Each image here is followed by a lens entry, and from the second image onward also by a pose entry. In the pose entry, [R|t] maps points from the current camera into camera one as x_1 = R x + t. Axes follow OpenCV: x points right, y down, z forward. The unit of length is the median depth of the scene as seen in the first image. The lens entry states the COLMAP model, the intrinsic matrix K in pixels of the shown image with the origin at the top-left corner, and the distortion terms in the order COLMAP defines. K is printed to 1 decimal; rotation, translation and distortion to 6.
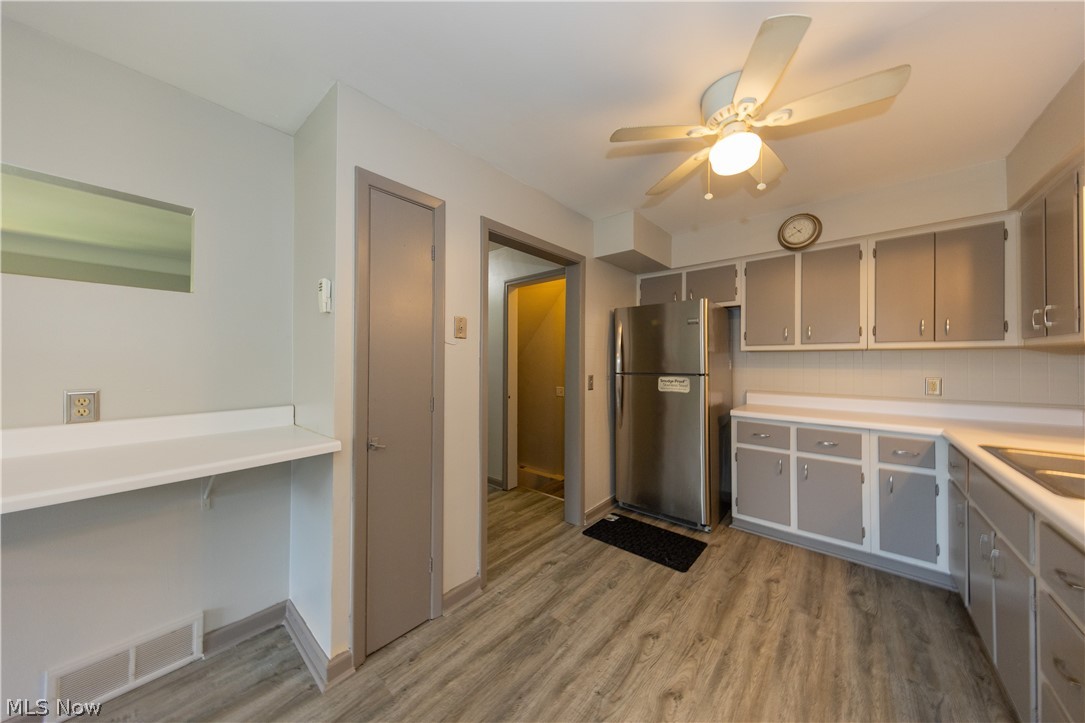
lens RADIAL K [[349.1, 0, 542.3], [0, 349.1, 360.6], [0, 0, 1]] dist [0.002707, -0.000045]
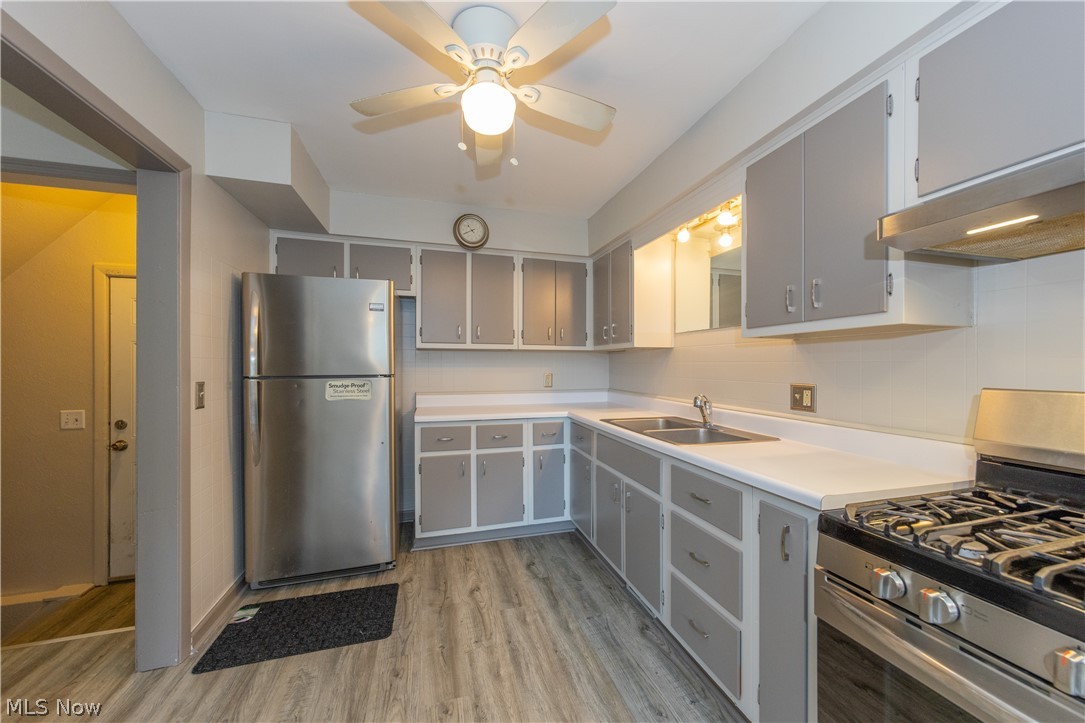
lens RADIAL K [[390.6, 0, 542.3], [0, 390.6, 367.5], [0, 0, 1]] dist [0.006067, -0.000329]
pose [[0.542017, -0.006764, 0.840341, -0.113423], [-0.002746, 0.999948, 0.009820, 0.012938], [-0.840363, -0.007630, 0.541970, 0.241158]]
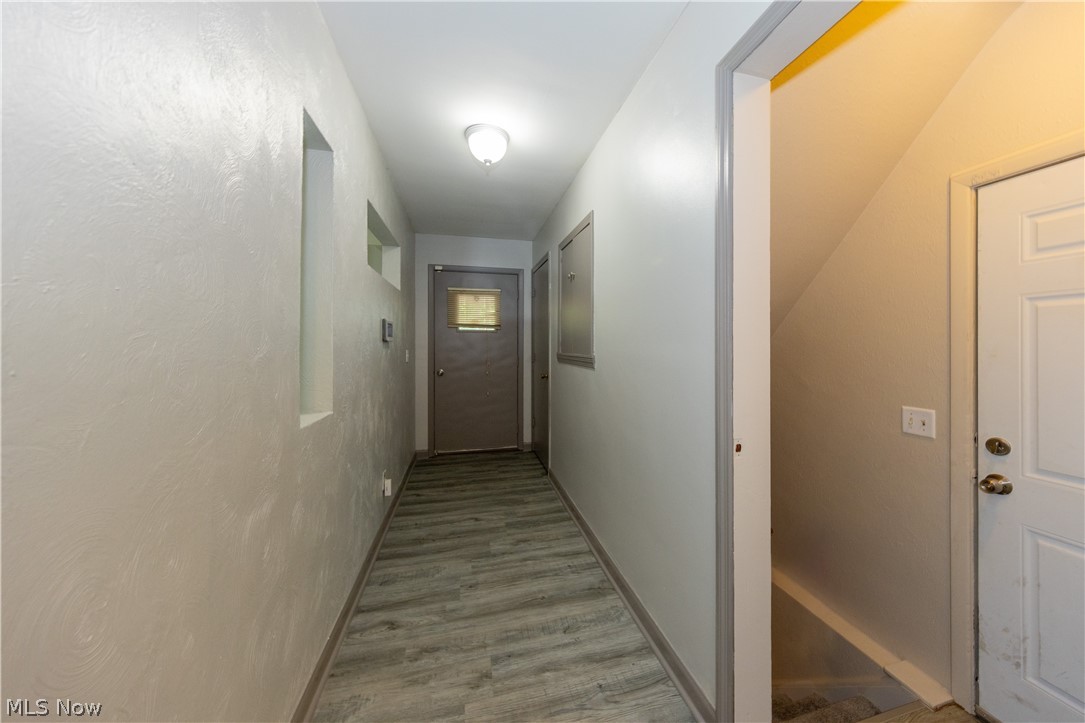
lens RADIAL K [[354.5, 0, 554.7], [0, 354.5, 343.5], [0, 0, 1]] dist [0.004531, -0.000550]
pose [[0.829697, -0.003539, -0.558203, -0.091379], [0.003887, 0.999992, -0.000563, 0.024166], [0.558200, -0.001703, 0.829705, 1.012448]]
